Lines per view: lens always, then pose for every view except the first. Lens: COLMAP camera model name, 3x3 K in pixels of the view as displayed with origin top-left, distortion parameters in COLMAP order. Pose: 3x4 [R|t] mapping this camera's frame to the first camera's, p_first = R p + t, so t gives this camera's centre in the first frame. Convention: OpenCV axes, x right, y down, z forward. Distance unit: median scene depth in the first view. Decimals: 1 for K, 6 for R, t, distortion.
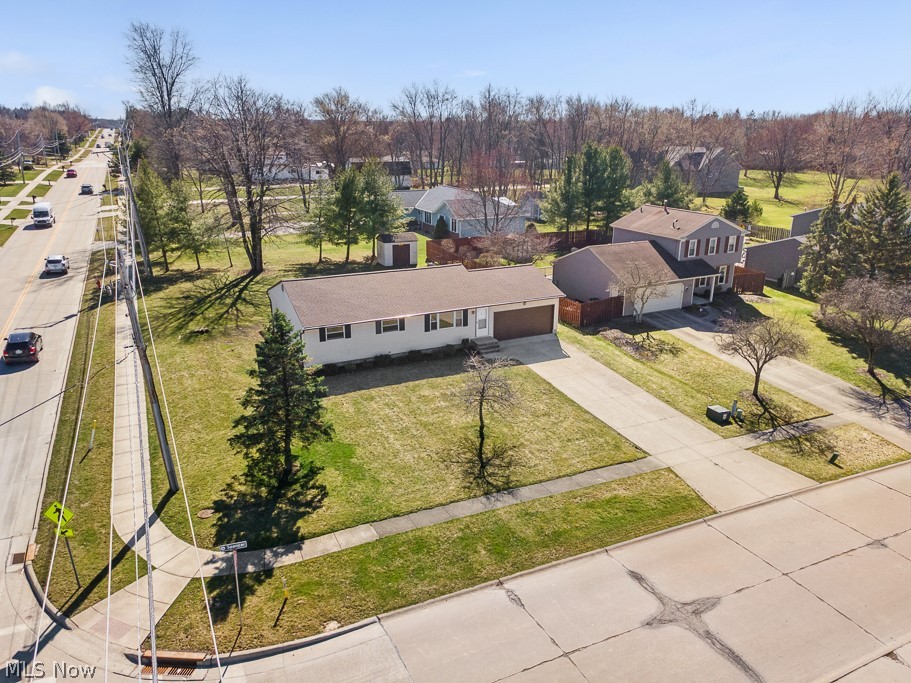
lens RADIAL K [[661.6, 0, 455.5], [0, 661.6, 341.5], [0, 0, 1]] dist [0.035451, 0.004710]
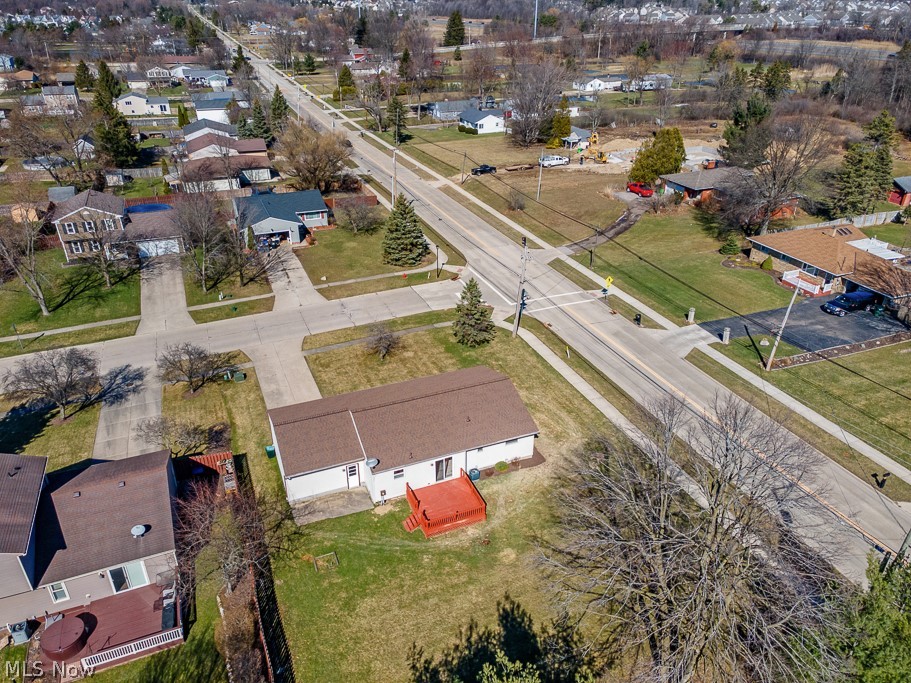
lens RADIAL K [[661.6, 0, 455.5], [0, 661.6, 341.5], [0, 0, 1]] dist [0.035451, 0.004710]
pose [[-0.997380, -0.030231, 0.065723, -0.274184], [0.025585, 0.702377, 0.711345, -1.164868], [-0.067666, 0.711163, -0.699764, 2.095603]]
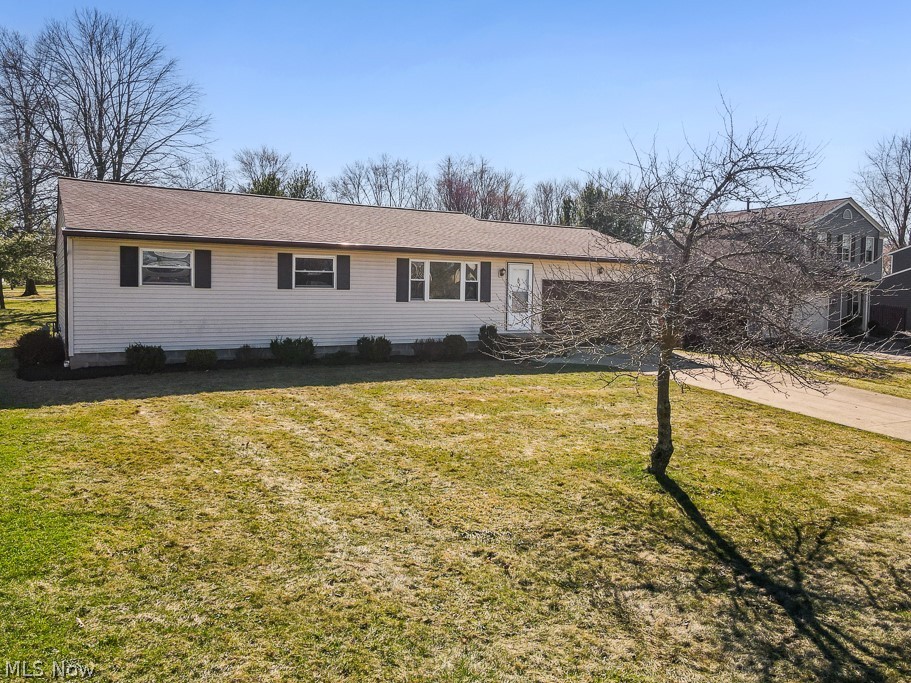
lens RADIAL K [[661.6, 0, 455.5], [0, 661.6, 341.5], [0, 0, 1]] dist [0.035451, 0.004710]
pose [[0.995323, 0.008041, 0.096269, -0.056603], [0.015782, 0.969605, -0.244166, 0.133035], [-0.095306, 0.244543, 0.964943, 0.673037]]
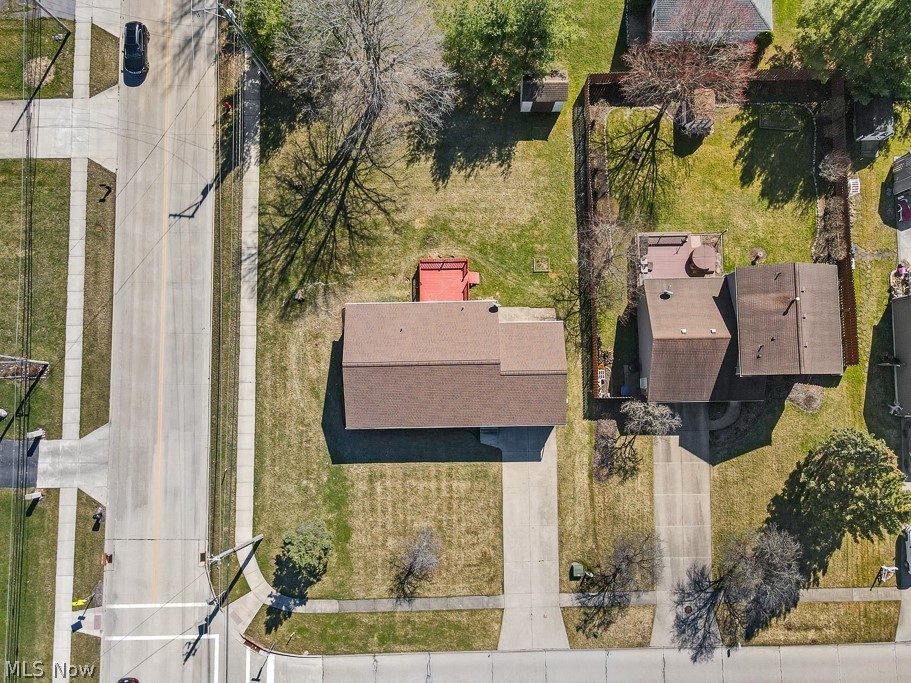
lens RADIAL K [[658.7, 0, 455.5], [0, 658.7, 341.5], [0, 0, 1]] dist [0.008987, 0.004099]
pose [[0.904074, 0.426146, -0.032396, -0.049081], [-0.130672, 0.347802, 0.928417, -1.493396], [0.406908, -0.835125, 0.370125, 0.751361]]
